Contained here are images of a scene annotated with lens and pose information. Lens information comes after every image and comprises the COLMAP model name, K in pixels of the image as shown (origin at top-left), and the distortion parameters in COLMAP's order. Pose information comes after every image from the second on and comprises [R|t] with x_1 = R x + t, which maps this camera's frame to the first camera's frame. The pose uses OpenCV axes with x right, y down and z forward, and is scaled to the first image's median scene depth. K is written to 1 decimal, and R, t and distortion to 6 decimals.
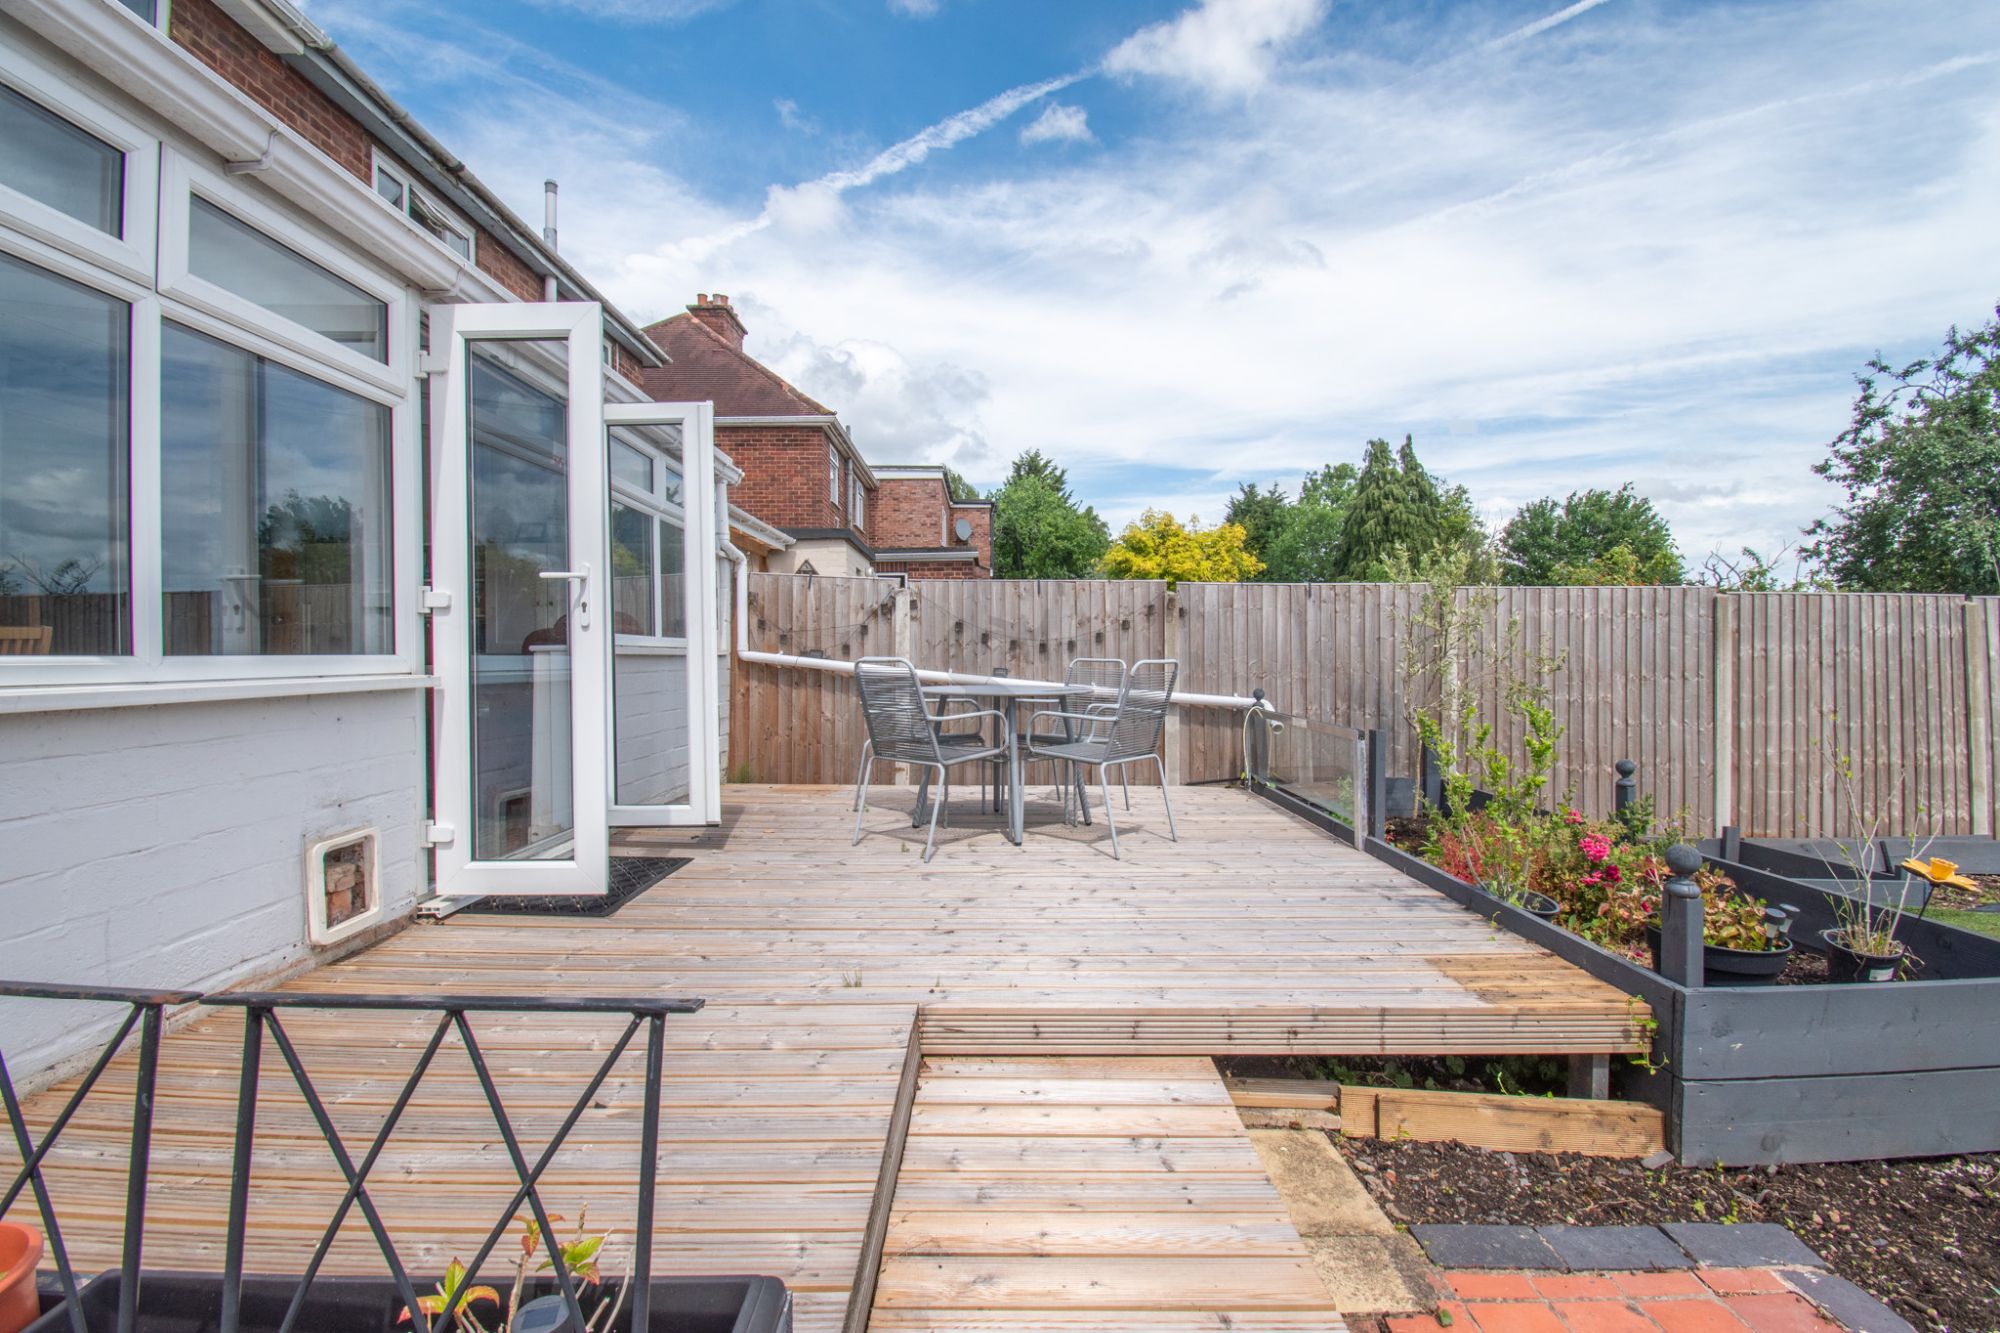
lens RADIAL K [[876.3, 0, 1015.4], [0, 876.3, 660.9], [0, 0, 1]] dist [0.015983, -0.021722]
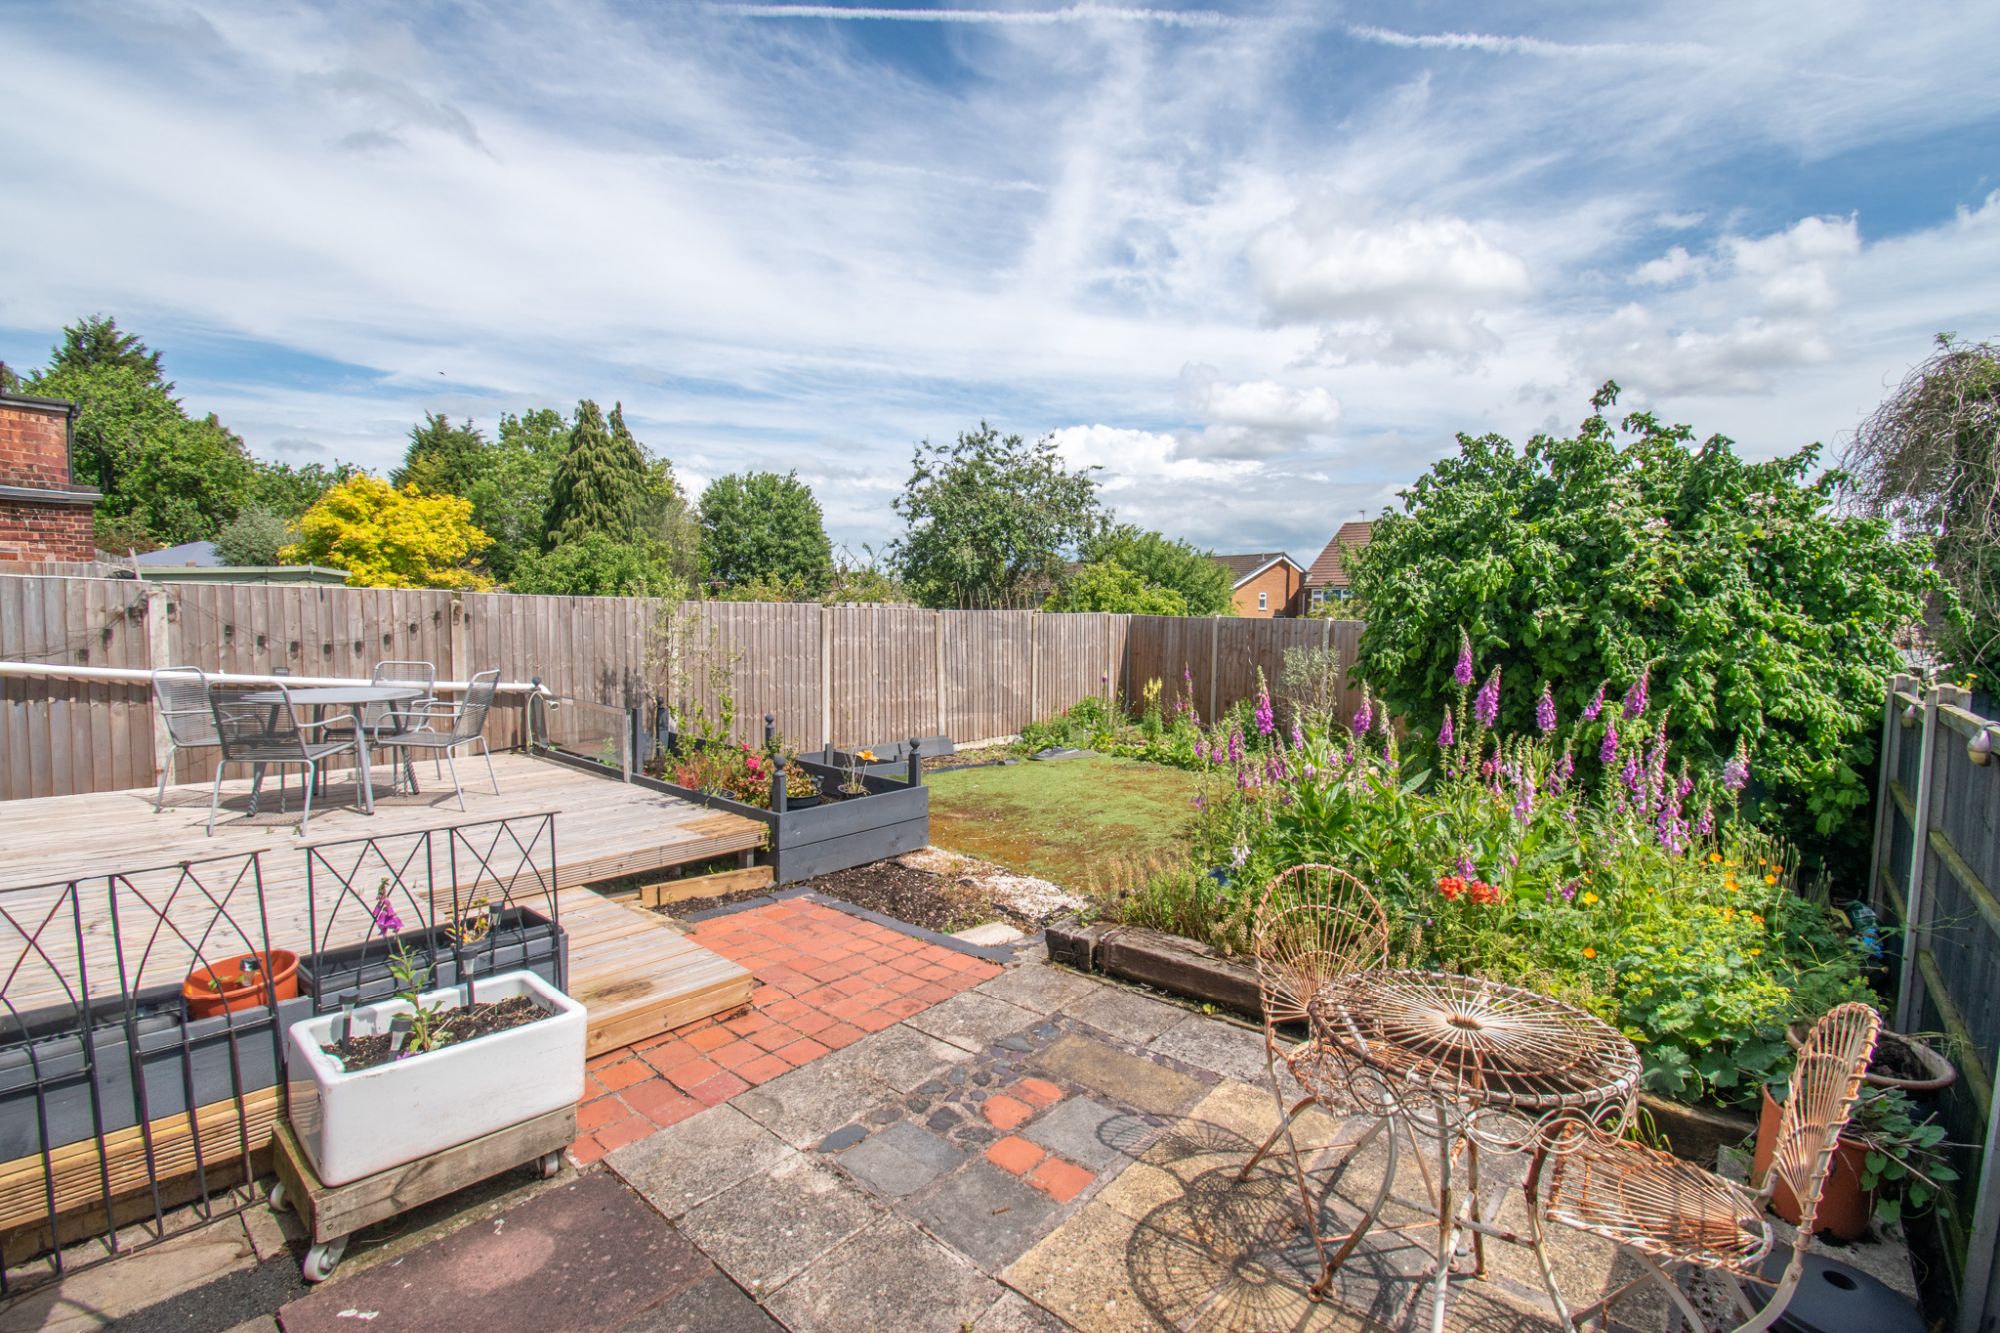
lens RADIAL K [[897.5, 0, 1014.8], [0, 897.5, 663.1], [0, 0, 1]] dist [0.017045, -0.026121]
pose [[0.666119, -0.036395, 0.744957, -0.246916], [-0.012335, 0.998135, 0.059793, -0.077601], [-0.745743, -0.049018, 0.664428, -0.428361]]
